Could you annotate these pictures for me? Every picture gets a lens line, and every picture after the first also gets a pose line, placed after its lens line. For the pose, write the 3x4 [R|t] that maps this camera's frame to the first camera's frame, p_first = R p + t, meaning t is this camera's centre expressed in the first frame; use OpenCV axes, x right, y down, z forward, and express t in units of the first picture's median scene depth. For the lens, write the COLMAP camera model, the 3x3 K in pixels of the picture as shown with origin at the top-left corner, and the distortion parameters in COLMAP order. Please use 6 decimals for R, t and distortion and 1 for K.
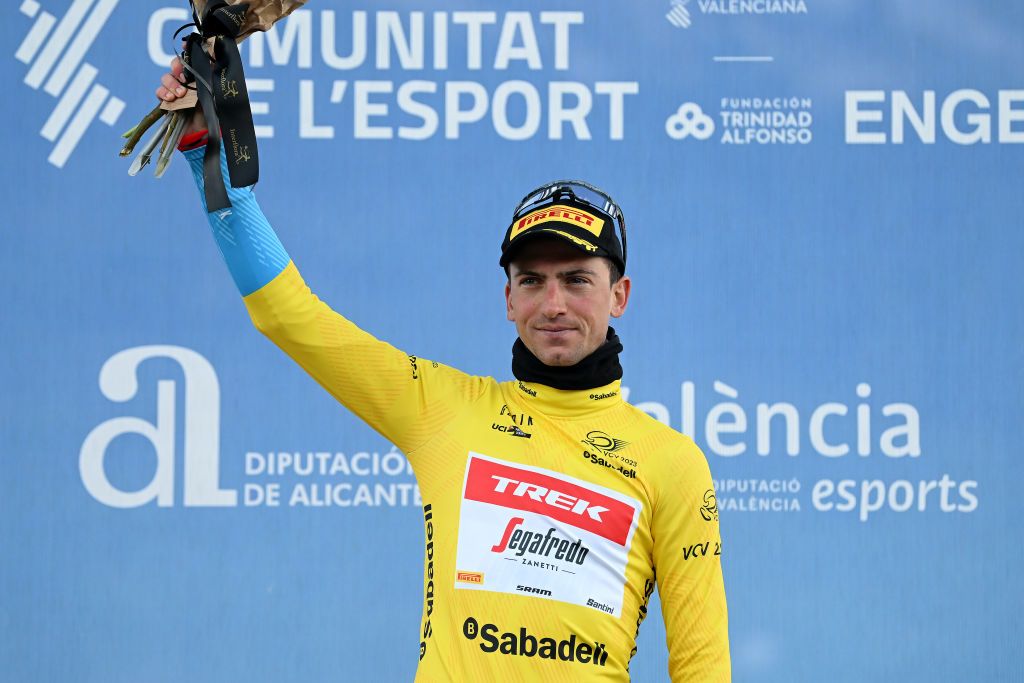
lens RADIAL K [[4252.2, 0, 512.0], [0, 4252.2, 341.5], [0, 0, 1]] dist [3.466227, -100.683963]
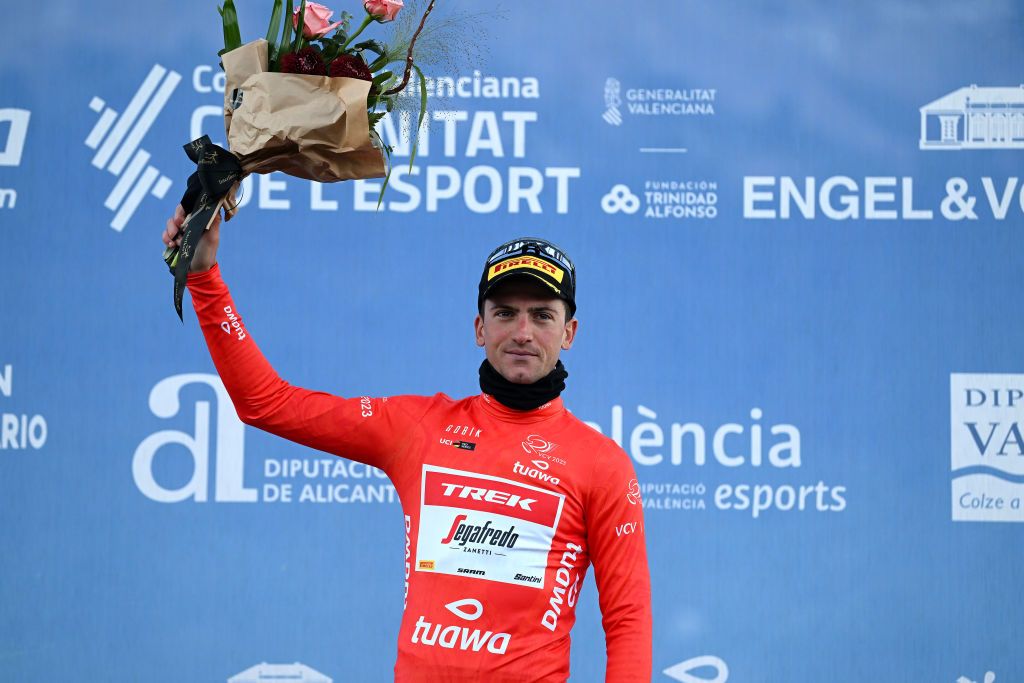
lens RADIAL K [[4252.2, 0, 512.0], [0, 4252.2, 341.5], [0, 0, 1]] dist [3.466227, -100.683963]
pose [[0.999935, 0.009043, -0.006916, 0.018528], [-0.009031, 0.999958, 0.001818, -0.011436], [0.006933, -0.001756, 0.999974, -0.253095]]
